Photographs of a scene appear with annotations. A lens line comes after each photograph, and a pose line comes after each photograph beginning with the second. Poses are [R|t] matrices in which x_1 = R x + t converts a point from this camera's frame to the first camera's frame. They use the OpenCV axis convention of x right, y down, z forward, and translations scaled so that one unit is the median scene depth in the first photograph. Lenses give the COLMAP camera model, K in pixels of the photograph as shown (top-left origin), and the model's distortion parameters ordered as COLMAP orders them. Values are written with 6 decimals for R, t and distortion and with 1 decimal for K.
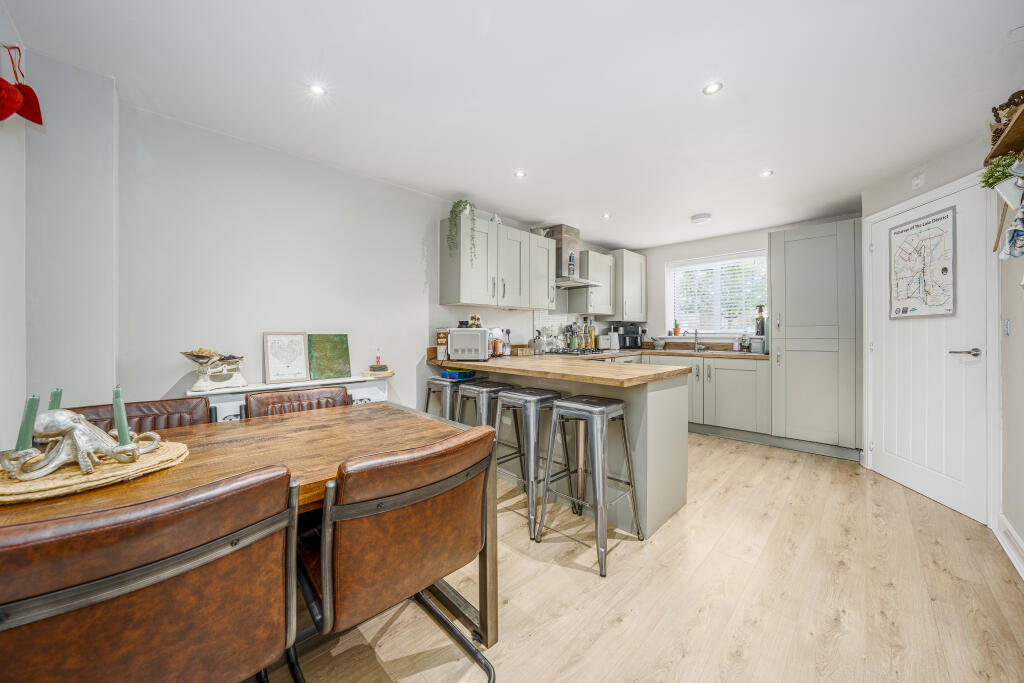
lens RADIAL K [[364.8, 0, 514.9], [0, 364.8, 334.9], [0, 0, 1]] dist [-0.033095, 0.007301]
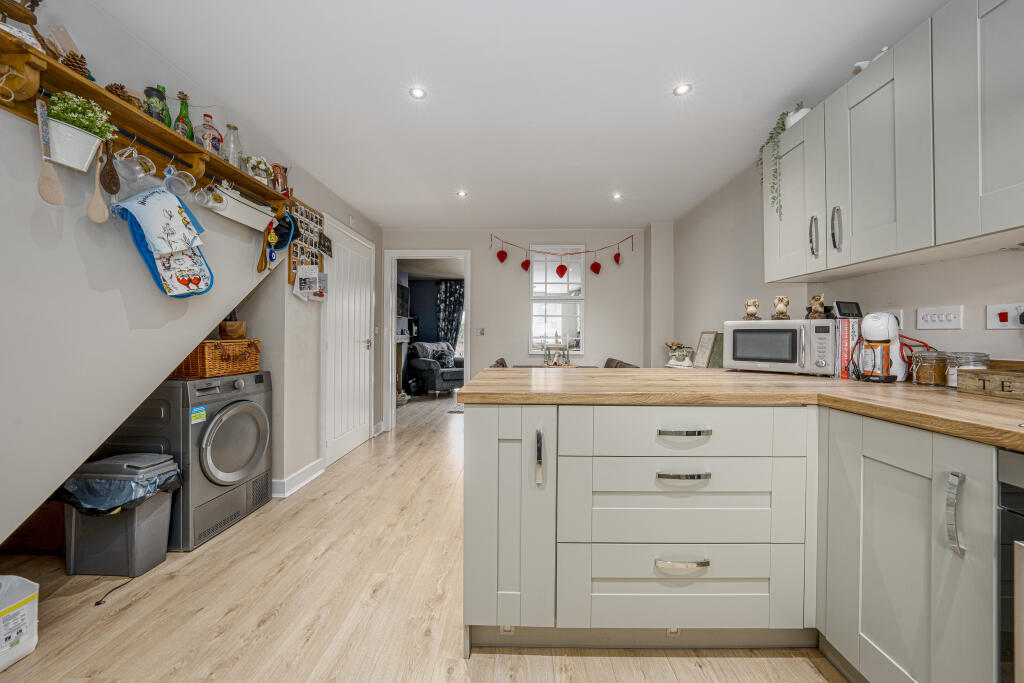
lens RADIAL K [[364.8, 0, 514.9], [0, 364.8, 334.9], [0, 0, 1]] dist [-0.033095, 0.007301]
pose [[-0.722822, -0.005212, -0.691015, 0.506458], [-0.003167, 0.999986, -0.004229, 0.007843], [0.691027, -0.000868, -0.722828, 0.925923]]
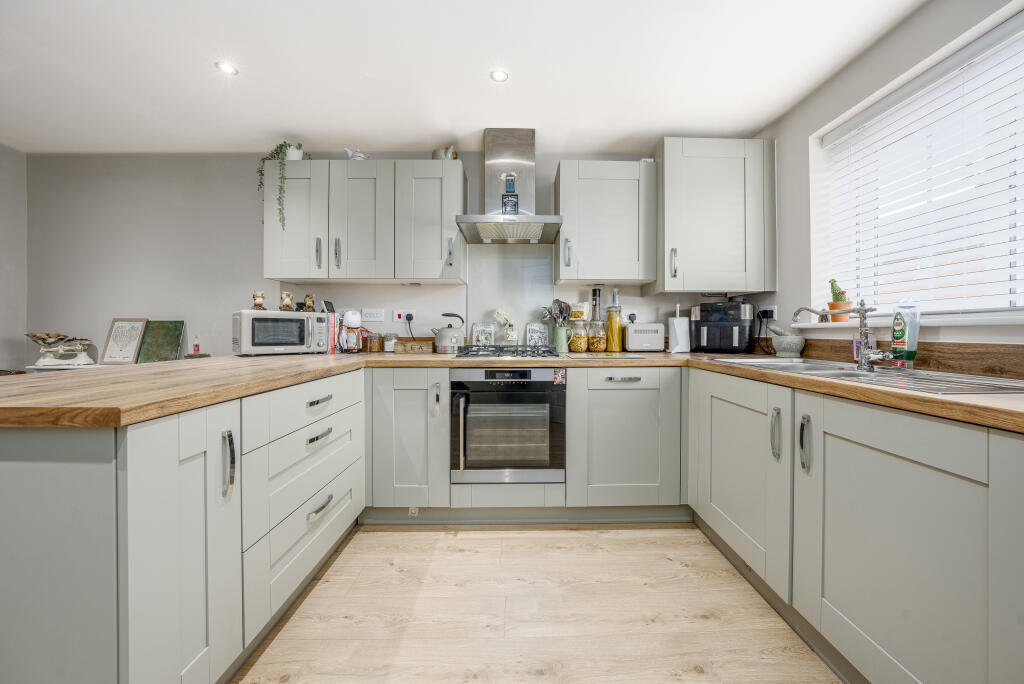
lens RADIAL K [[364.8, 0, 514.9], [0, 364.8, 335.4], [0, 0, 1]] dist [-0.033095, 0.007301]
pose [[0.710619, 0.011439, -0.703484, 0.605054], [-0.003431, 0.999912, 0.012793, 0.015455], [0.703569, -0.006677, 0.710596, 0.666425]]
